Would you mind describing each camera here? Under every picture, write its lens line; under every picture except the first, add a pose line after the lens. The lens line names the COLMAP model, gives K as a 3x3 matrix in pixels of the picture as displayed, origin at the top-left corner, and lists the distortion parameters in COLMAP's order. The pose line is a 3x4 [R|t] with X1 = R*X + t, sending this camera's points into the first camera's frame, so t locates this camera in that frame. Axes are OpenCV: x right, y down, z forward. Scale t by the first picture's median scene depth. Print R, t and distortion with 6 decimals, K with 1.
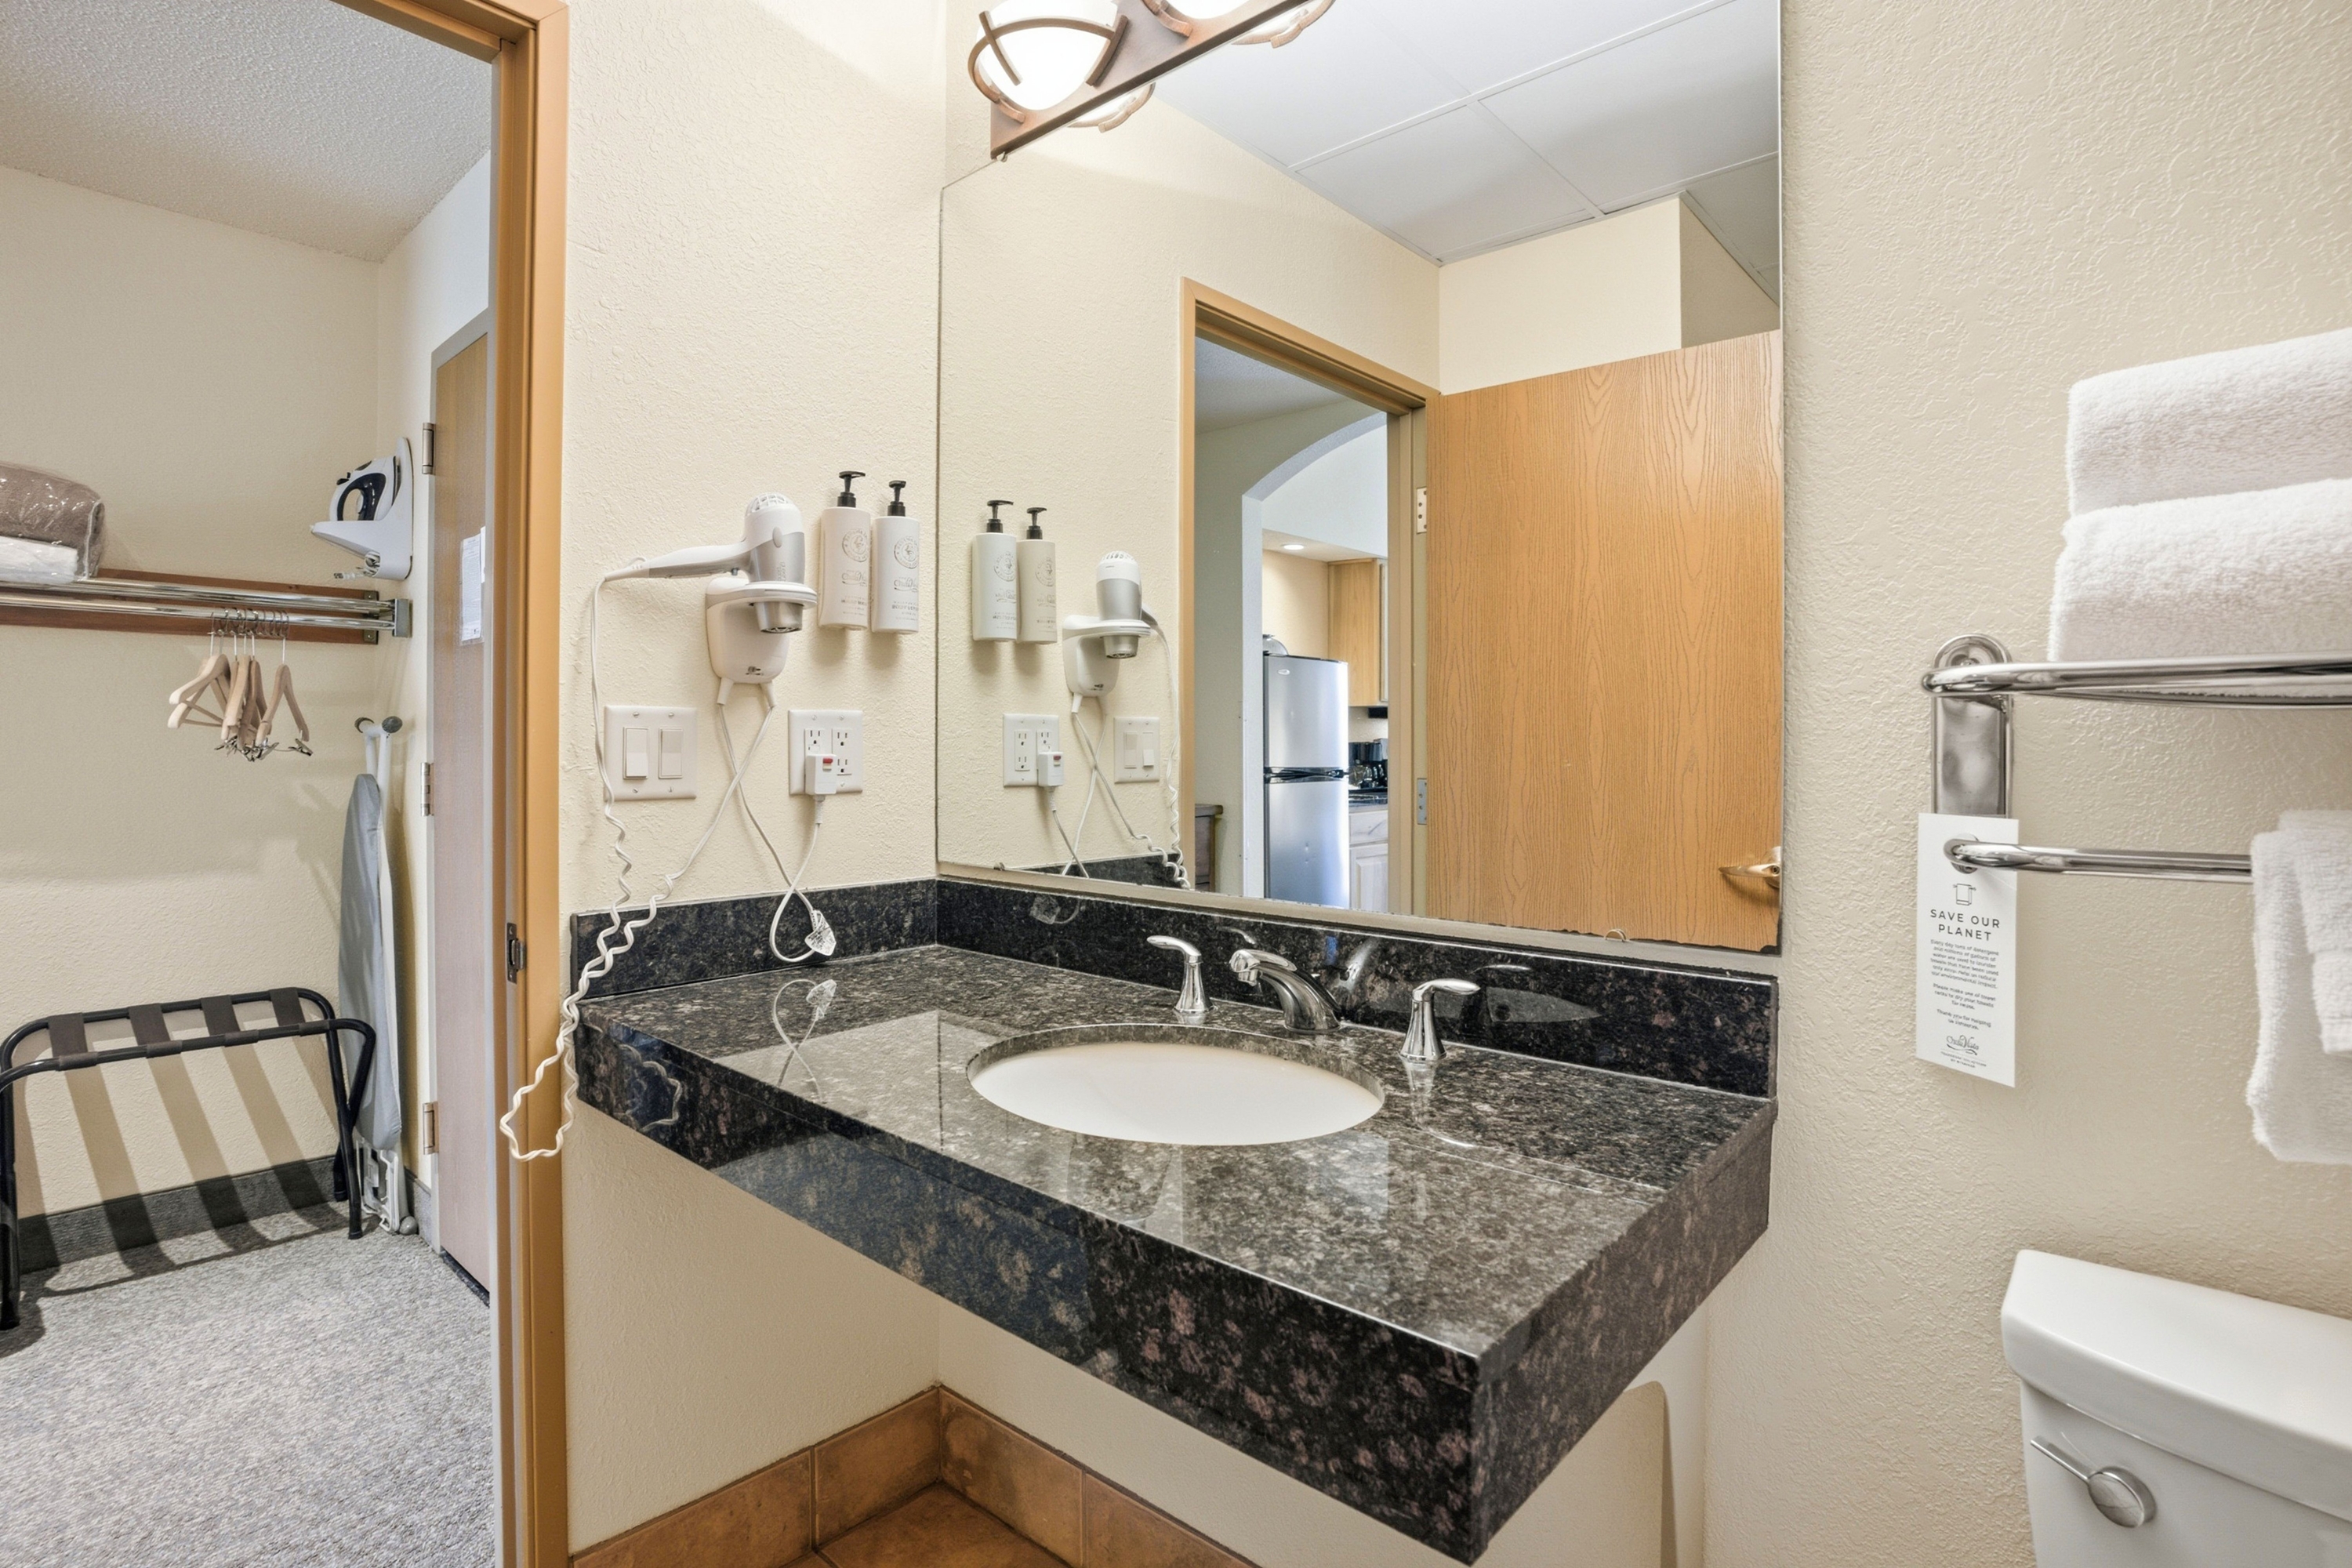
lens RADIAL K [[1170.7, 0, 1179.2], [0, 1170.7, 763.4], [0, 0, 1]] dist [-0.073936, 0.034950]
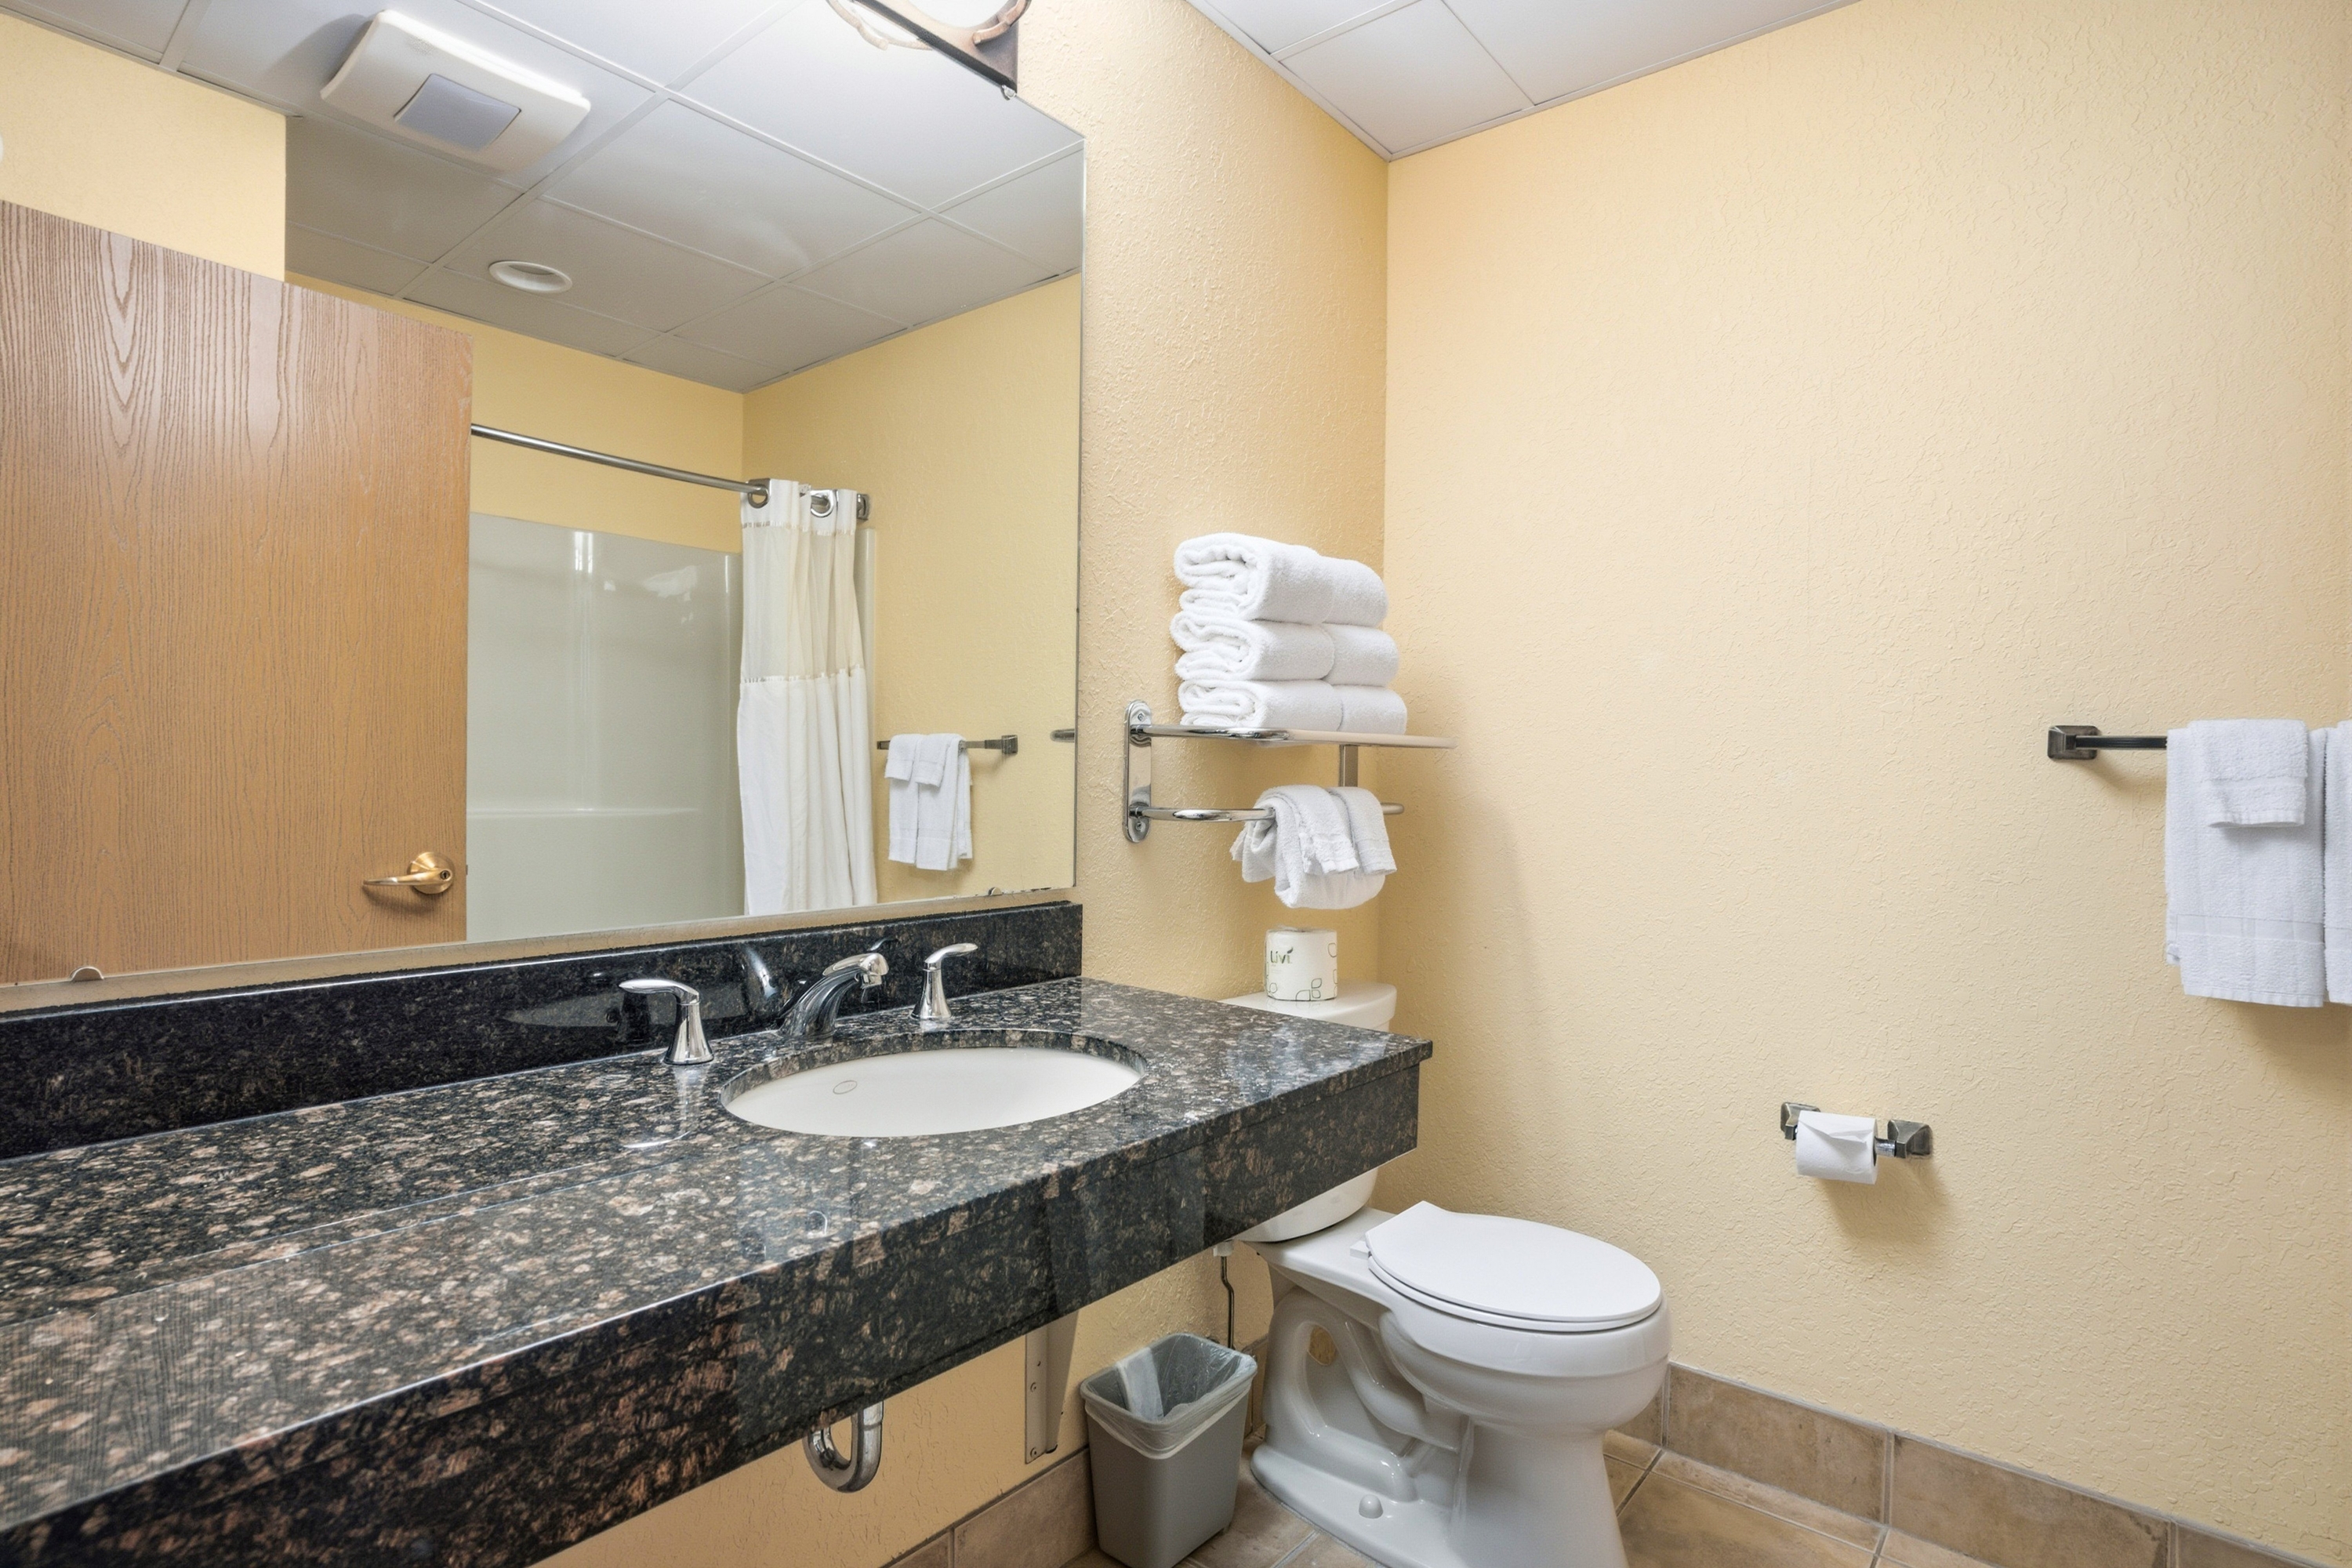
lens RADIAL K [[1204.2, 0, 1102.7], [0, 1204.2, 789.6], [0, 0, 1]] dist [-0.018532, -0.000117]
pose [[-0.002543, -0.008145, 0.999964, -0.883046], [-0.008164, 0.999934, 0.008124, 0.007844], [-0.999963, -0.008144, -0.002609, 0.721250]]
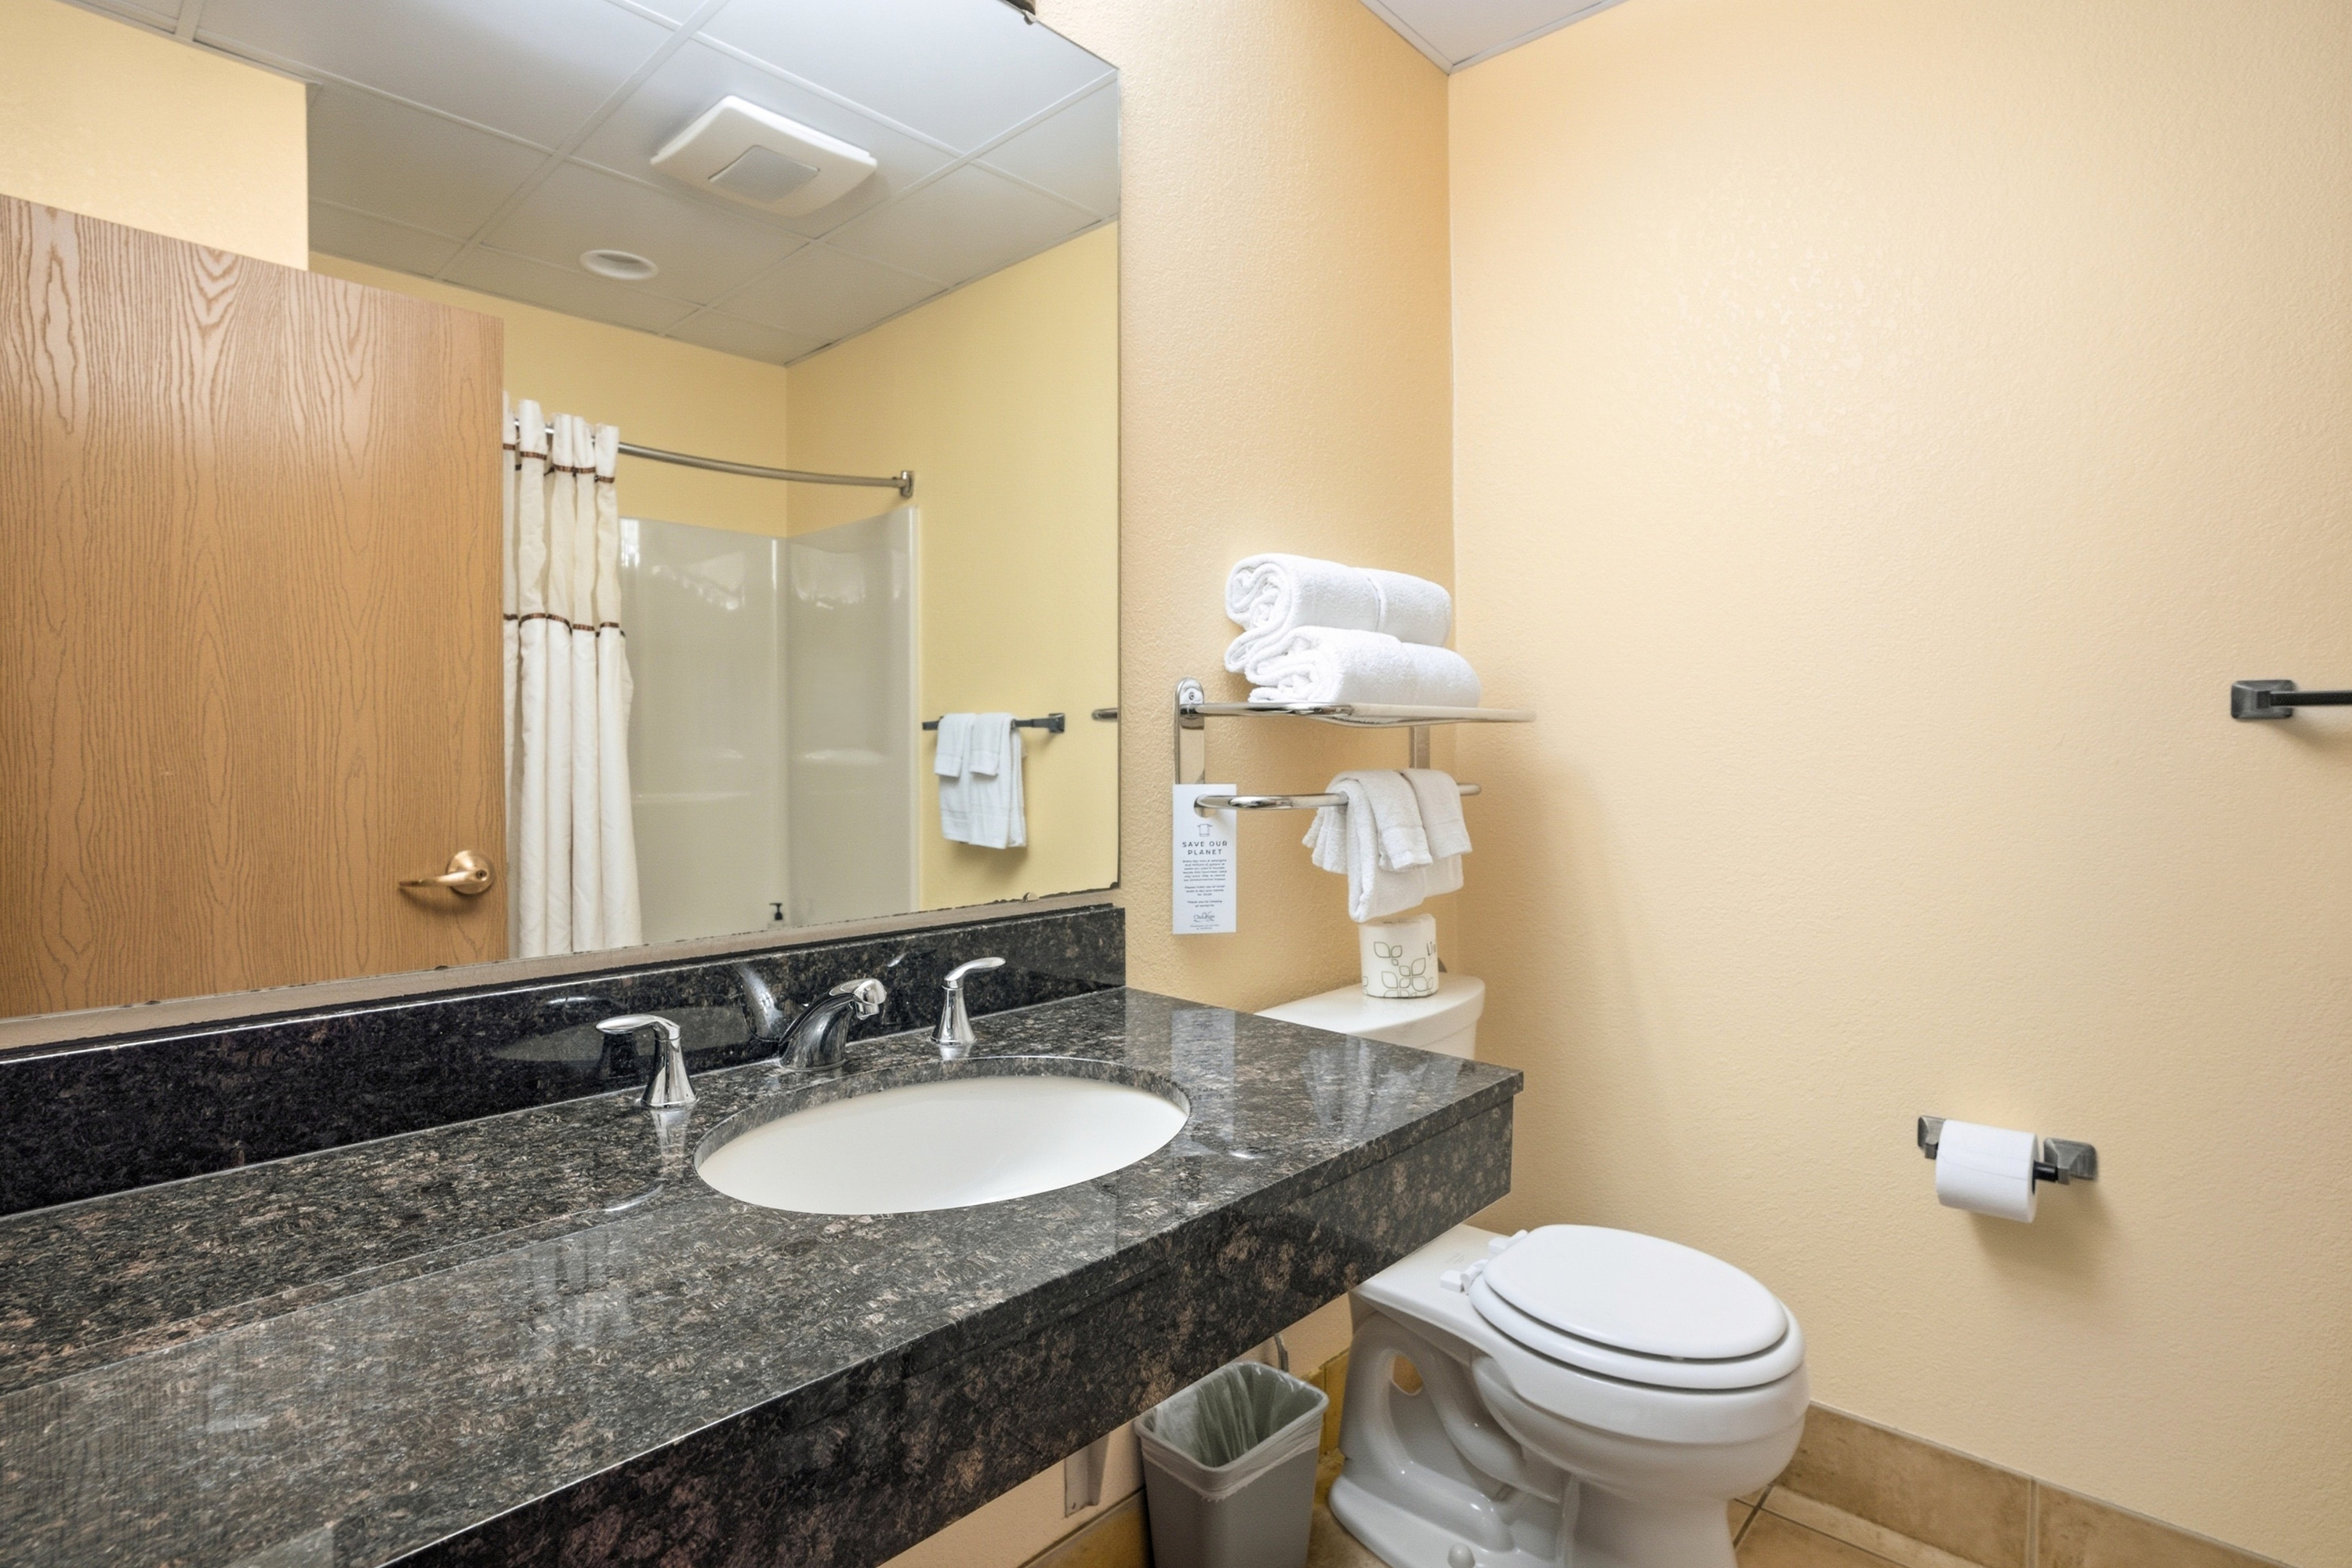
lens RADIAL K [[1170.7, 0, 1179.2], [0, 1170.7, 763.4], [0, 0, 1]] dist [-0.073936, 0.034950]
pose [[0.013681, -0.015782, 0.999782, -0.719348], [0.017527, 0.999726, 0.015541, -0.009255], [-0.999753, 0.017311, 0.013954, 0.674371]]
